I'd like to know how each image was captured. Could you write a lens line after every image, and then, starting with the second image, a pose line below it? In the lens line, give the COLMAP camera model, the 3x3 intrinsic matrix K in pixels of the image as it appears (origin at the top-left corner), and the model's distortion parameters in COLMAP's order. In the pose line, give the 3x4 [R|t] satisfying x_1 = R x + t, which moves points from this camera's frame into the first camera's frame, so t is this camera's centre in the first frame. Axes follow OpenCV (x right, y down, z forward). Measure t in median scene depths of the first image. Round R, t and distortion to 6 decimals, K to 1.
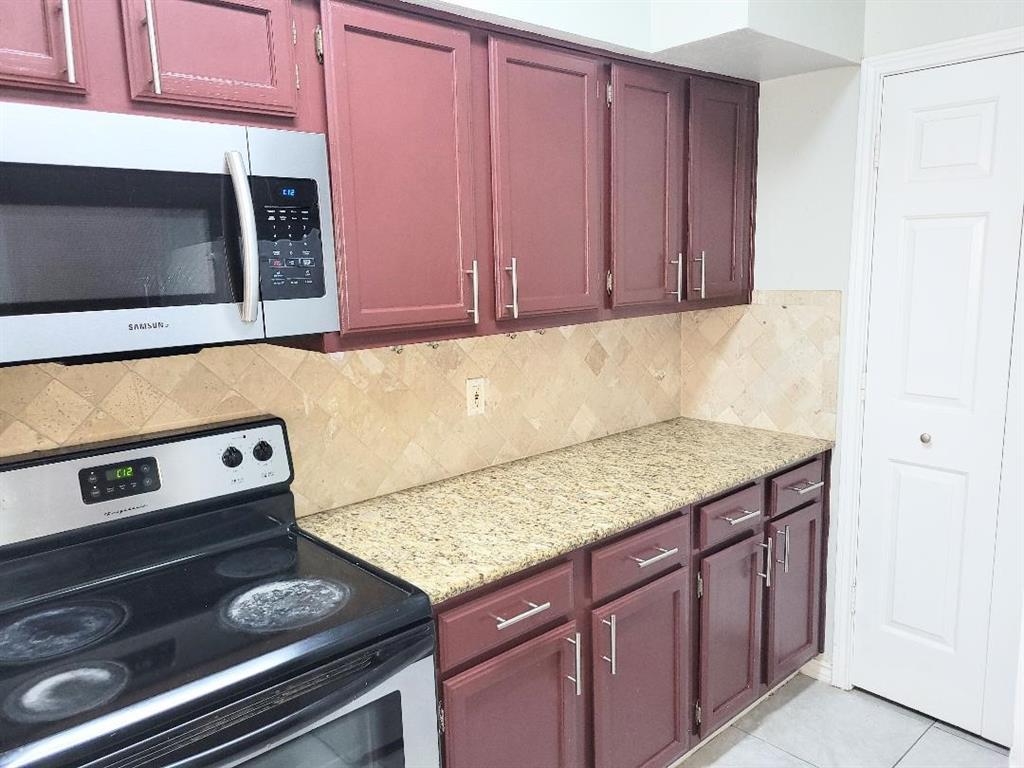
lens RADIAL K [[773.0, 0, 516.9], [0, 773.0, 378.9], [0, 0, 1]] dist [0.030979, -0.010030]
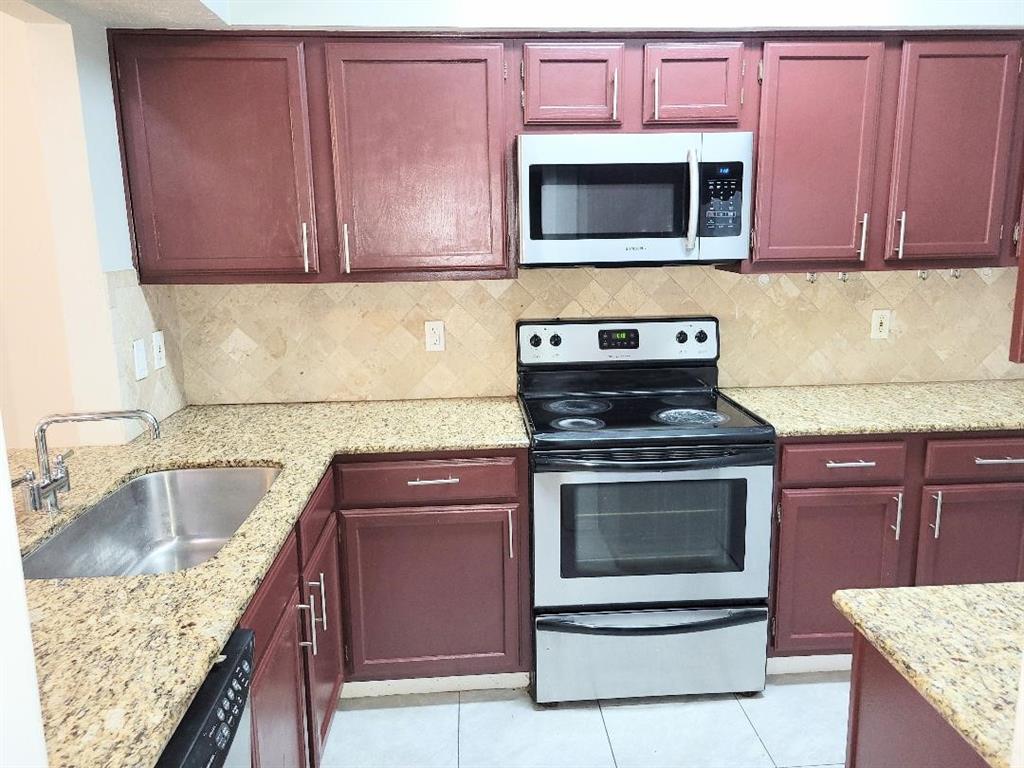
lens RADIAL K [[773.0, 0, 515.3], [0, 773.0, 384.8], [0, 0, 1]] dist [0.030979, -0.010030]
pose [[0.774023, 0.137810, -0.617978, 0.362297], [-0.103085, 0.990432, 0.091754, 0.084399], [0.624710, -0.007315, 0.780823, -0.459590]]
